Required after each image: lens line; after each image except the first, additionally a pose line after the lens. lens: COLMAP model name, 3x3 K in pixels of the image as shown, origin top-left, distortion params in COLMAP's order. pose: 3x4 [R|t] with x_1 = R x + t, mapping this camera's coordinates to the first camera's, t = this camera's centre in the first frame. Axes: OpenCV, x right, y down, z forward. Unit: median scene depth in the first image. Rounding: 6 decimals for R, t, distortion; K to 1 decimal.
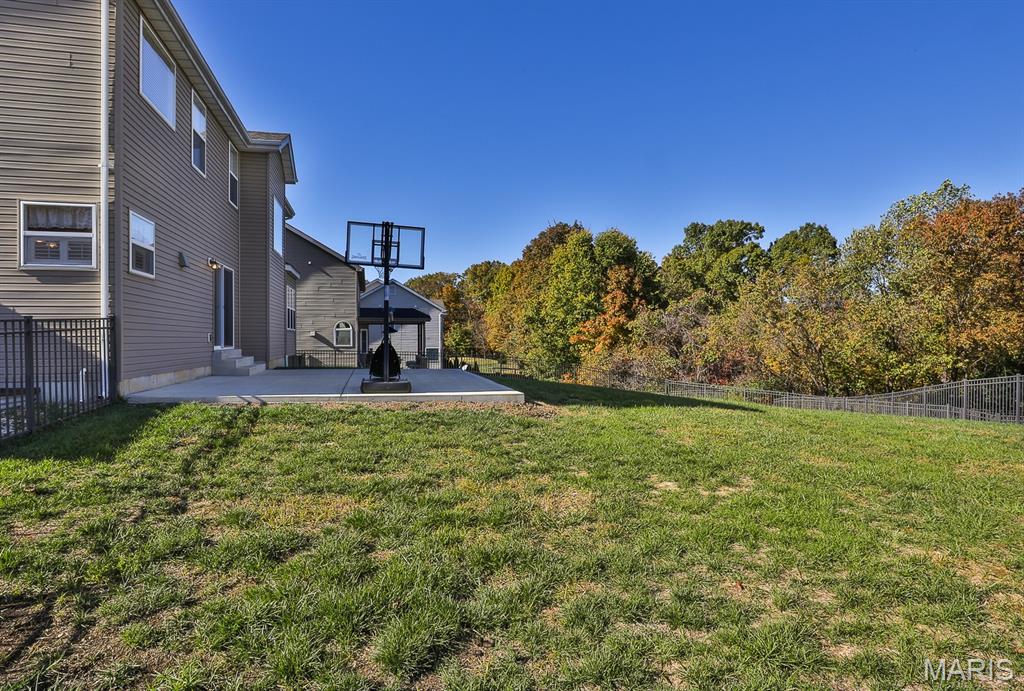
lens RADIAL K [[520.0, 0, 512.0], [0, 520.0, 345.5], [0, 0, 1]] dist [0.000165, 0.000121]
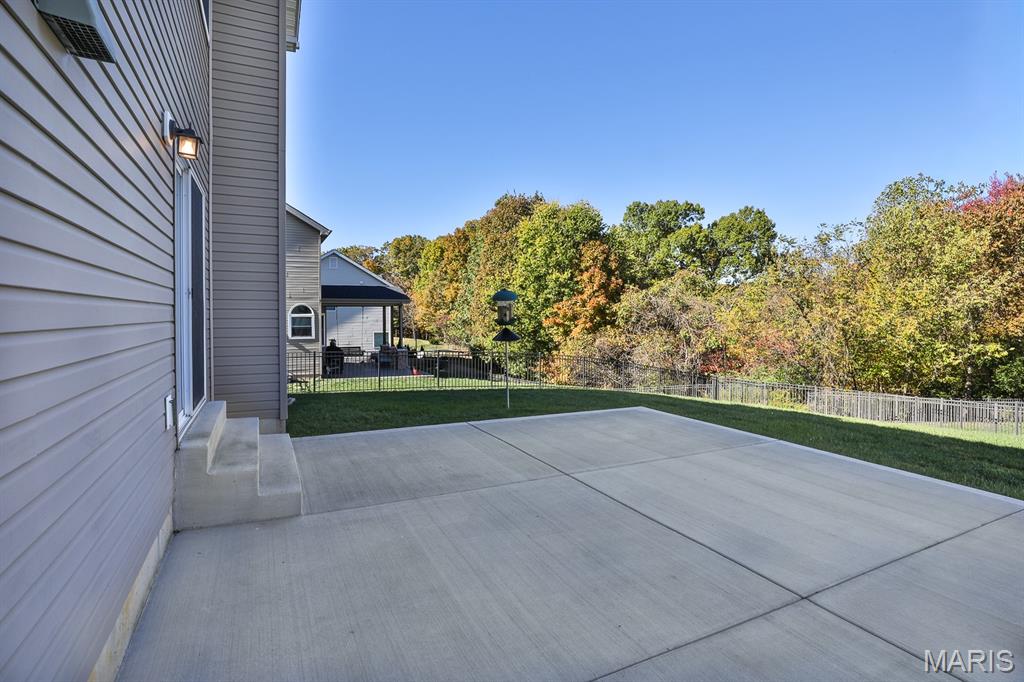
lens RADIAL K [[504.6, 0, 509.6], [0, 504.6, 317.5], [0, 0, 1]] dist [-0.003174, 0.000066]
pose [[0.982828, 0.000755, 0.184520, -0.101787], [0.000608, 0.999973, -0.007330, -0.013309], [-0.184521, 0.007317, 0.982801, 0.158500]]
